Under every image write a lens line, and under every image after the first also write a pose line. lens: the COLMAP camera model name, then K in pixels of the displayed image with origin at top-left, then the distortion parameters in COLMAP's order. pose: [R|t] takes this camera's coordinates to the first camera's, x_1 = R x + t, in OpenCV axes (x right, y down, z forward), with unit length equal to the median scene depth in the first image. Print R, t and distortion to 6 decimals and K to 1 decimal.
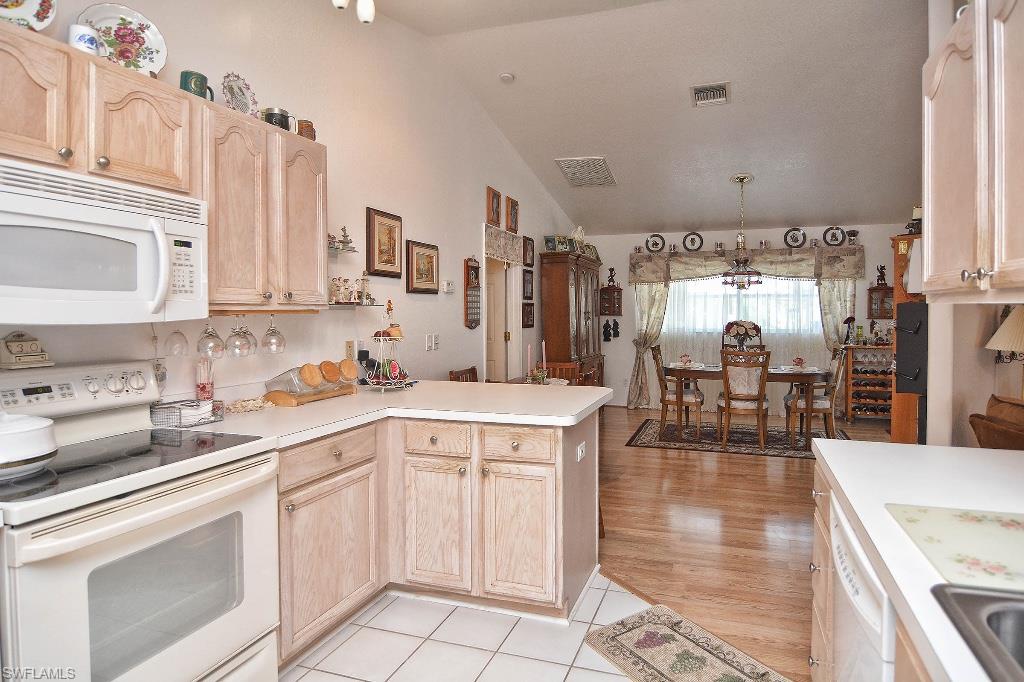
lens RADIAL K [[567.9, 0, 560.8], [0, 567.9, 315.7], [0, 0, 1]] dist [-0.001162, -0.000412]
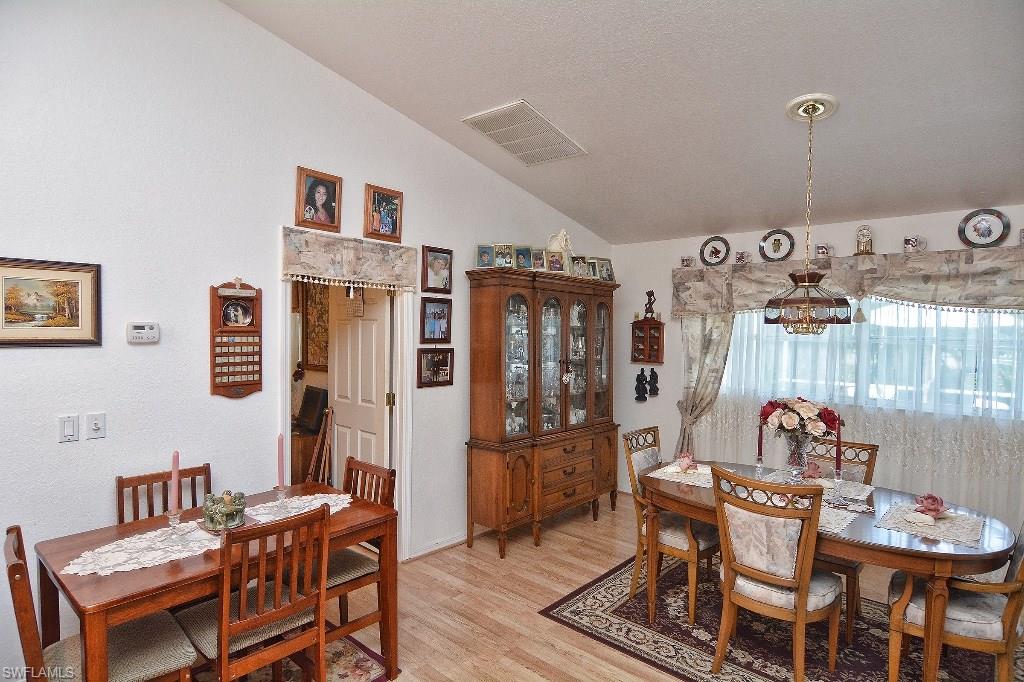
lens RADIAL K [[547.5, 0, 512.0], [0, 547.5, 341.0], [0, 0, 1]] dist [-0.018347, -0.000510]
pose [[0.904101, 0.025840, -0.426537, 0.243374], [-0.021544, 0.999657, 0.014893, -0.035603], [0.426775, -0.004276, 0.904348, 0.393645]]
